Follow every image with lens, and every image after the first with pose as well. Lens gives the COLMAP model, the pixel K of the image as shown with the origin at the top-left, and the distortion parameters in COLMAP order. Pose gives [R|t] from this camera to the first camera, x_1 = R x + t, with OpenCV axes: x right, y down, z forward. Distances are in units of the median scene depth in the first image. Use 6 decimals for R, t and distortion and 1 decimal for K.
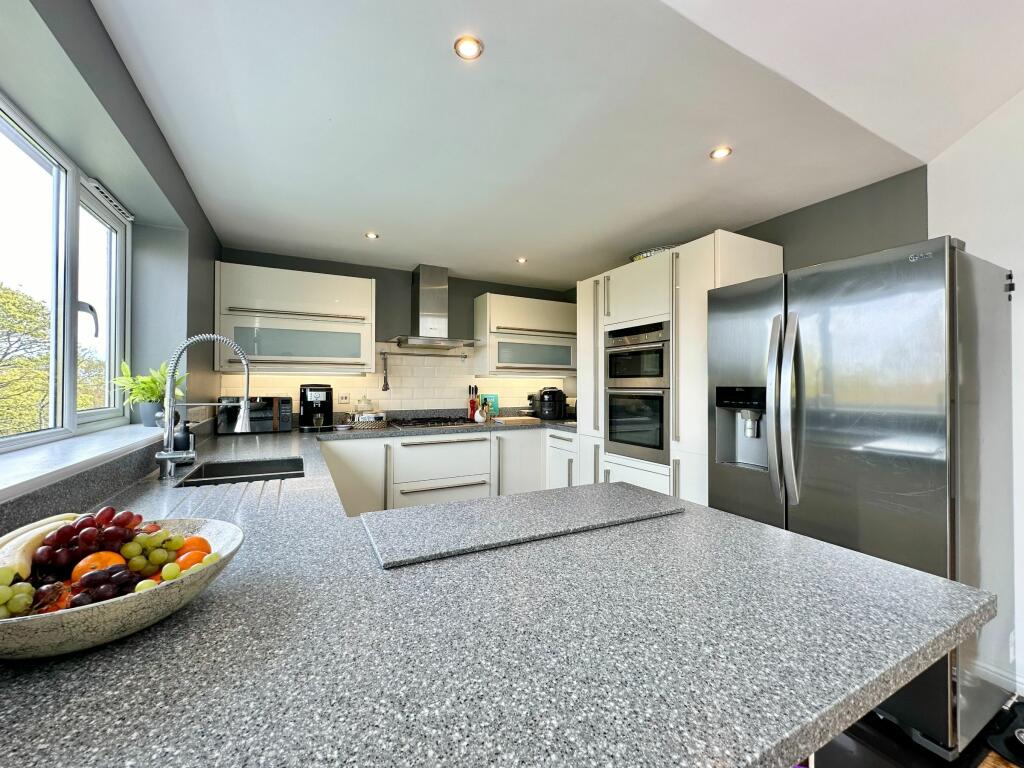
lens RADIAL K [[409.6, 0, 512.0], [0, 409.6, 384.0], [0, 0, 1]] dist [-0.001833, 0.000251]
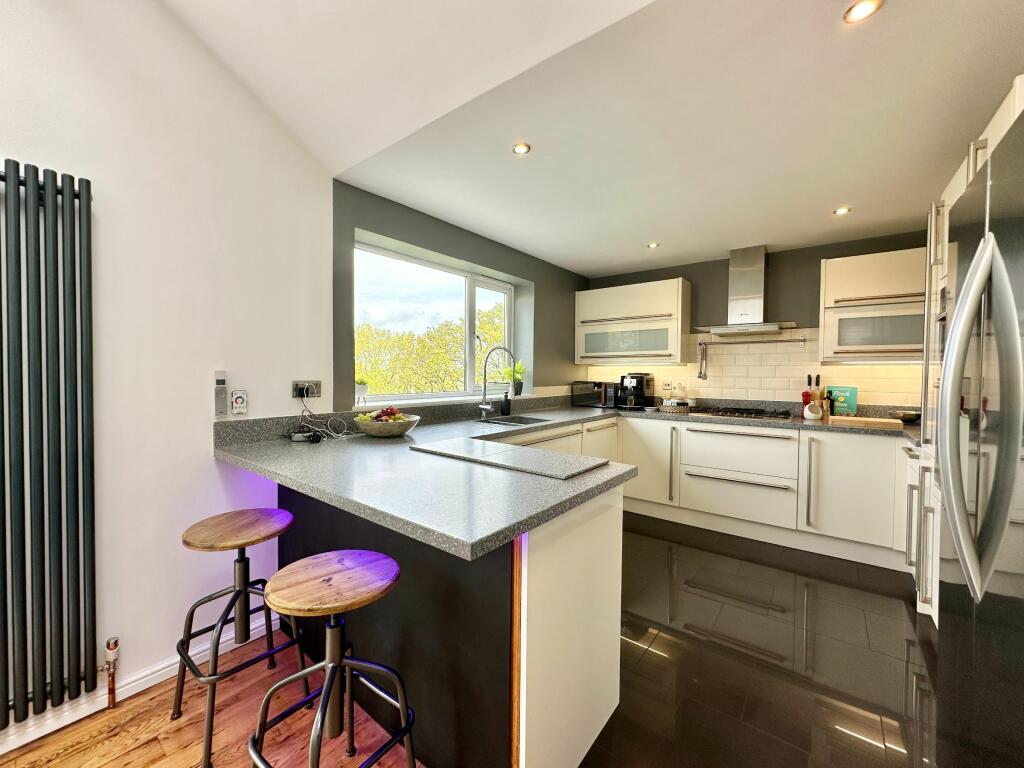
lens RADIAL K [[409.6, 0, 512.0], [0, 409.6, 384.0], [0, 0, 1]] dist [-0.001833, 0.000251]
pose [[0.407437, 0.027267, -0.912826, 0.475559], [-0.002758, 0.999586, 0.028627, -0.000110], [0.913229, -0.009146, 0.407343, 0.128653]]
